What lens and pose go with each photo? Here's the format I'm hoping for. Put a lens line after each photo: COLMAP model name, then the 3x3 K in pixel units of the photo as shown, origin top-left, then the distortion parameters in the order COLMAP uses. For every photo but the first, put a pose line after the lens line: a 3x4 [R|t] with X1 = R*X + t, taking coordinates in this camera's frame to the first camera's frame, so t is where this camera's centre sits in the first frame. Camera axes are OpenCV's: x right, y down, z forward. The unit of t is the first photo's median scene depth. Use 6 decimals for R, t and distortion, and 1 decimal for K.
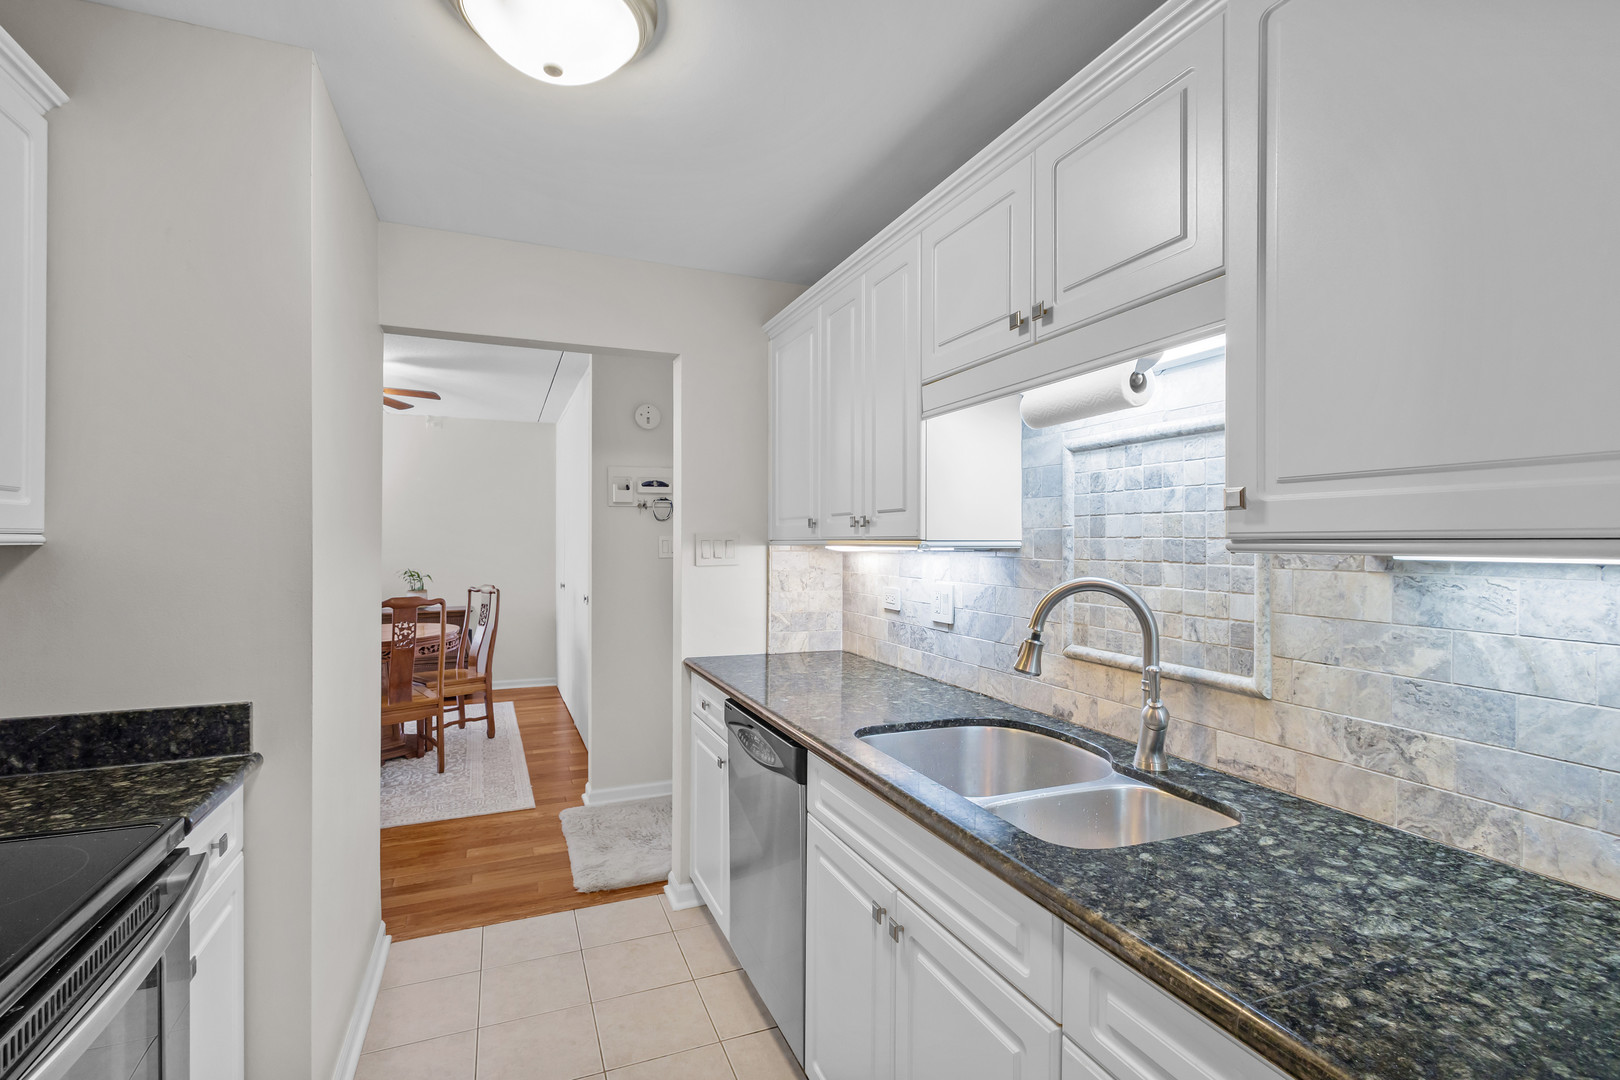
lens RADIAL K [[741.9, 0, 807.5], [0, 741.9, 545.1], [0, 0, 1]] dist [0.009267, -0.003488]
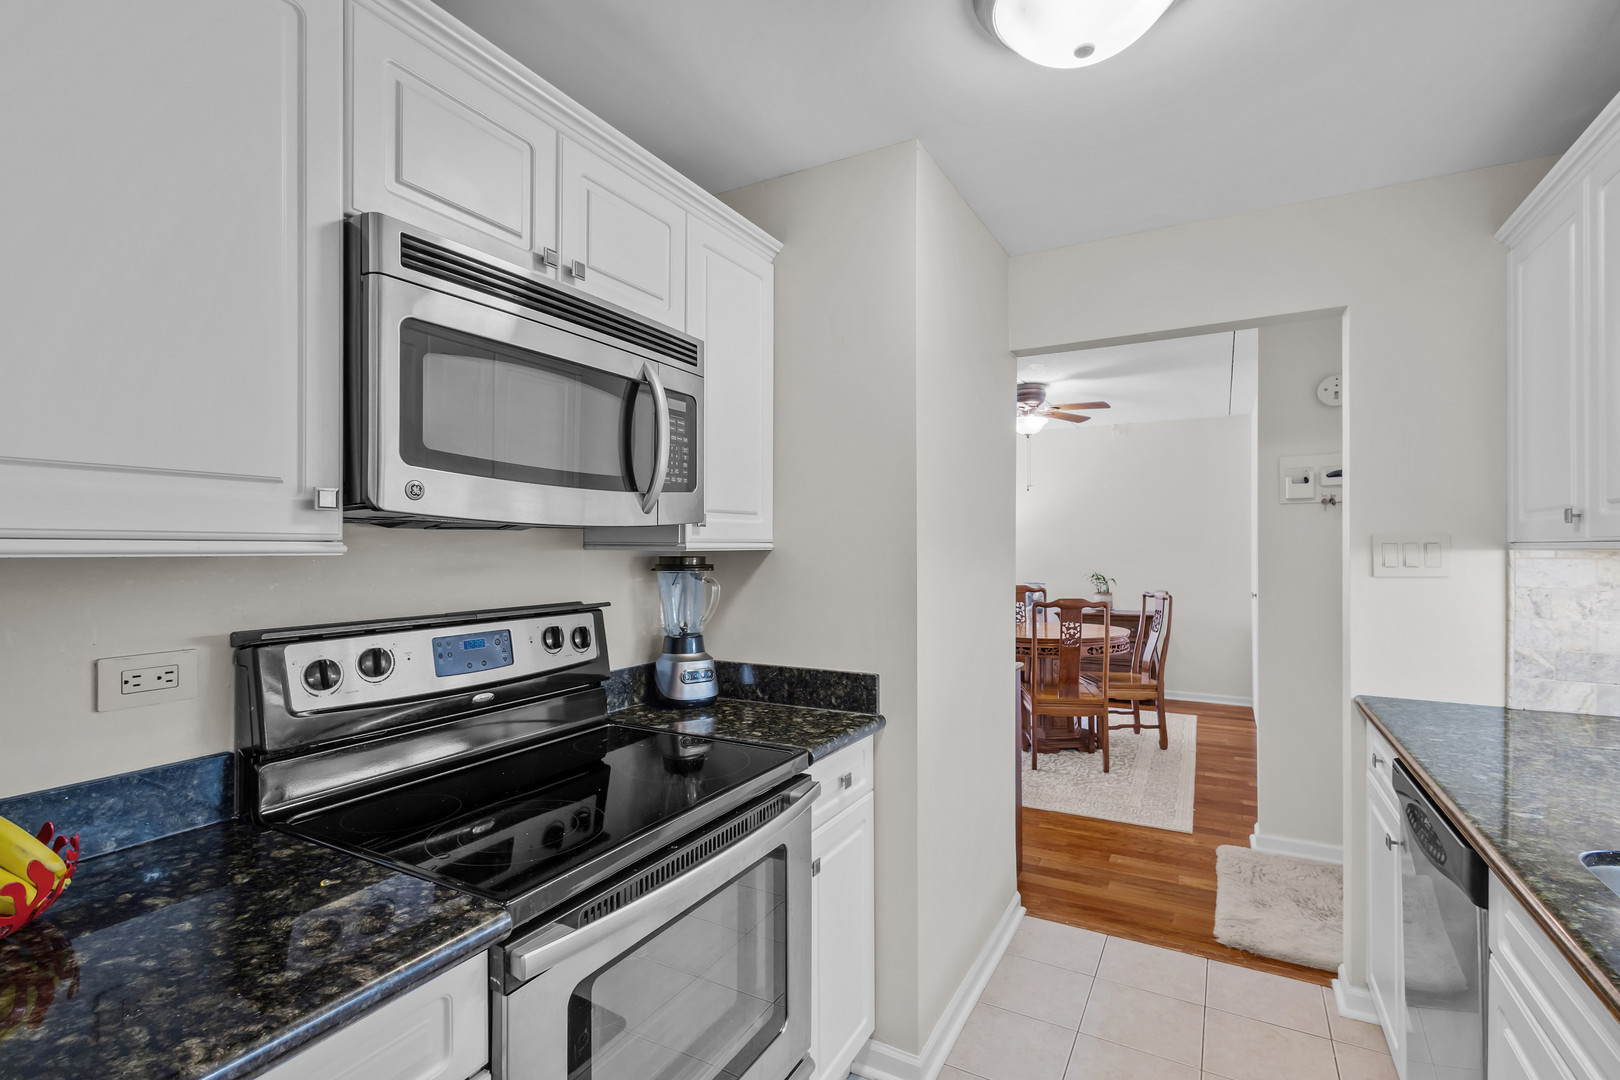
lens RADIAL K [[741.9, 0, 809.8], [0, 741.9, 544.3], [0, 0, 1]] dist [0.009267, -0.003488]
pose [[0.619277, -0.006605, -0.785145, 0.125359], [0.000989, 0.999970, -0.007632, -0.000037], [0.785172, 0.003950, 0.619265, 0.093769]]
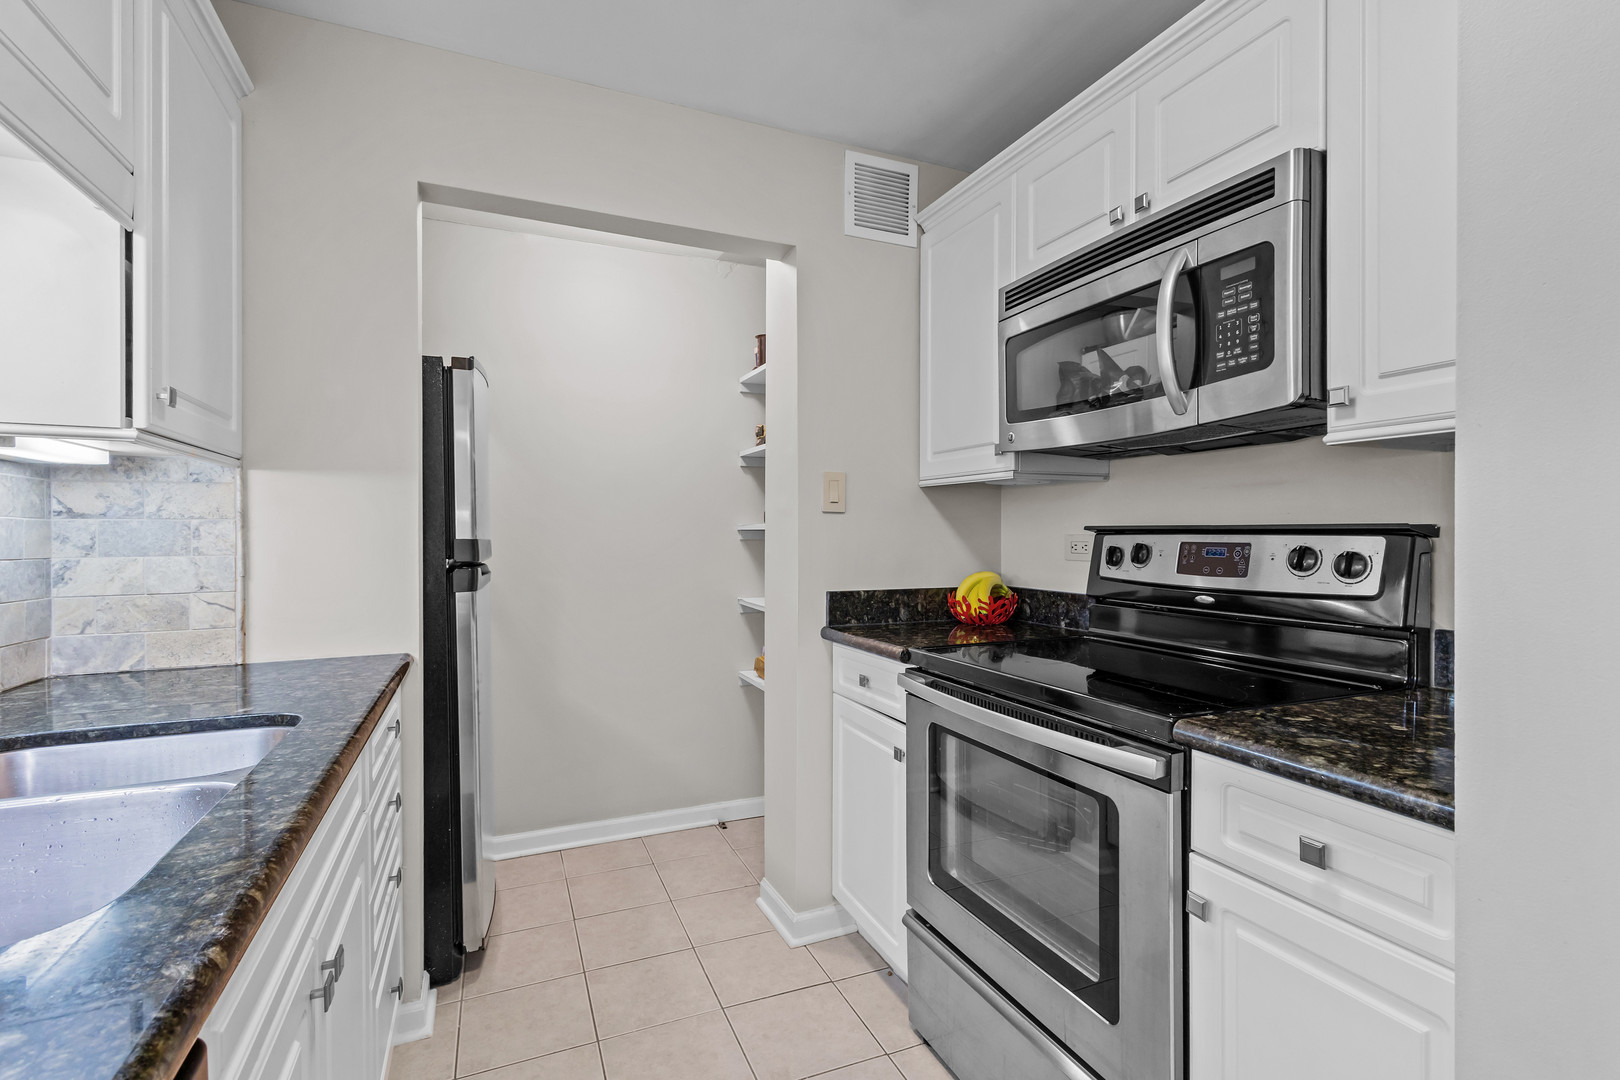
lens RADIAL K [[741.9, 0, 803.6], [0, 741.9, 538.8], [0, 0, 1]] dist [0.009267, -0.003488]
pose [[-0.999977, -0.005982, 0.003333, -0.205978], [-0.005935, 0.999886, 0.013893, 0.068464], [-0.003415, 0.013873, -0.999898, 1.088012]]
